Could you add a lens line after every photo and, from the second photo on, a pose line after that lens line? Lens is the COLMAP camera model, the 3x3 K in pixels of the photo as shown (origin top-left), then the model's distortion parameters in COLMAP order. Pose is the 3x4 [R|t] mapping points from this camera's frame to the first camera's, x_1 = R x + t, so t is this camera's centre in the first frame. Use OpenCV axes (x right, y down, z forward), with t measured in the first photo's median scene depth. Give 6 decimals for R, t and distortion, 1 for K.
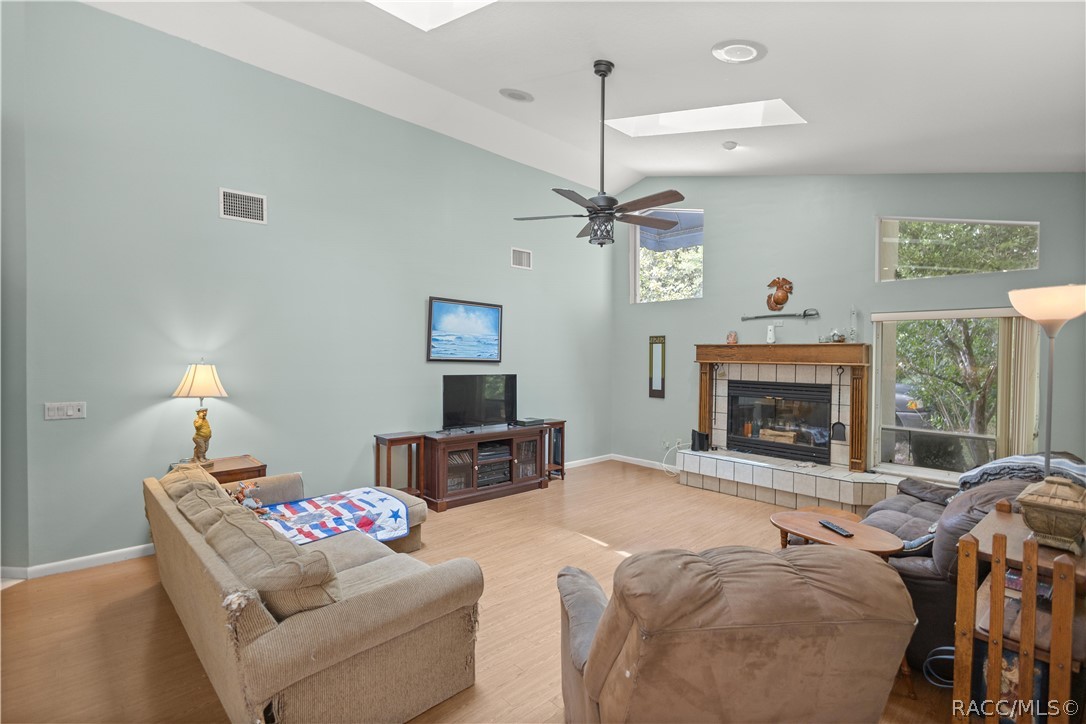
lens RADIAL K [[502.8, 0, 550.1], [0, 502.8, 364.0], [0, 0, 1]] dist [0.004728, -0.001454]
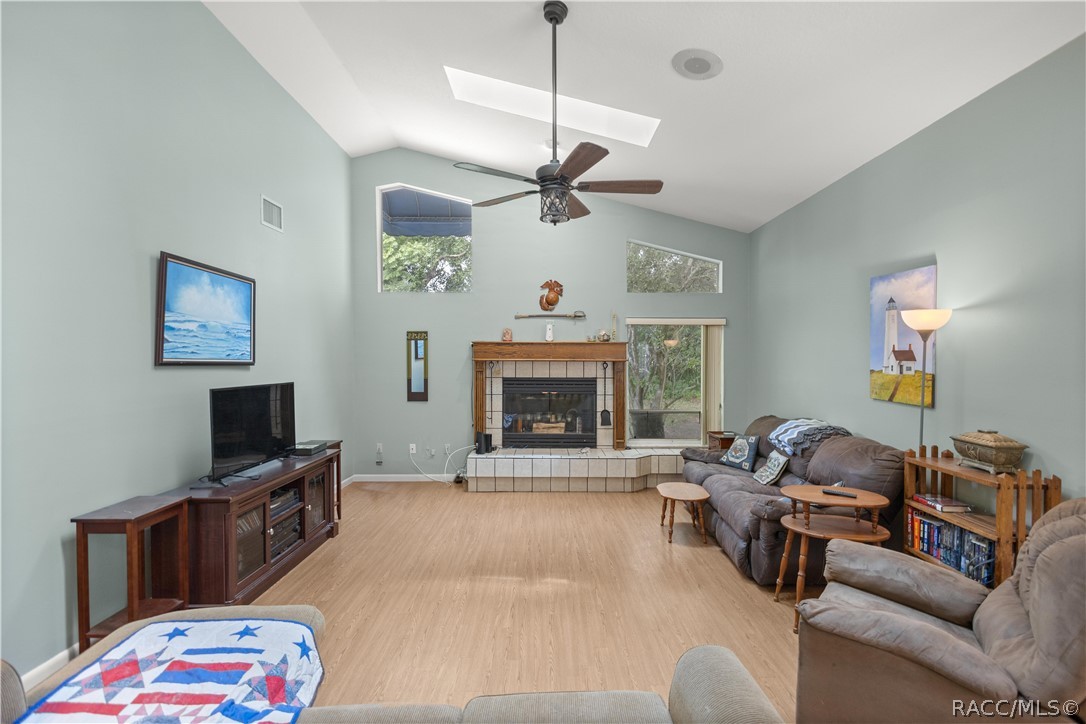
lens RADIAL K [[502.8, 0, 543.5], [0, 502.8, 361.9], [0, 0, 1]] dist [0.004728, -0.001454]
pose [[0.681079, -0.018185, 0.731984, -0.347008], [0.016608, 0.999818, 0.009386, -0.008007], [-0.732022, 0.005764, 0.681257, 0.287570]]
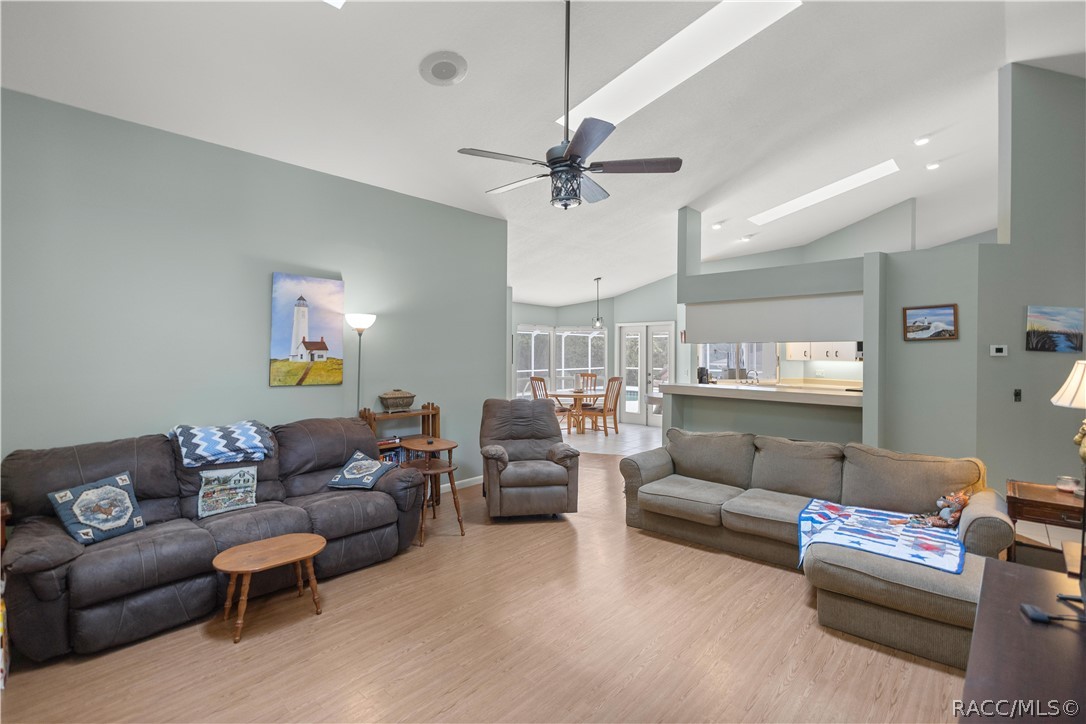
lens RADIAL K [[502.8, 0, 537.0], [0, 502.8, 352.8], [0, 0, 1]] dist [0.004728, -0.001454]
pose [[-0.997180, -0.011442, -0.074165, 0.130978], [-0.012767, 0.999767, 0.017418, -0.009816], [0.073949, 0.018316, -0.997094, 1.172598]]
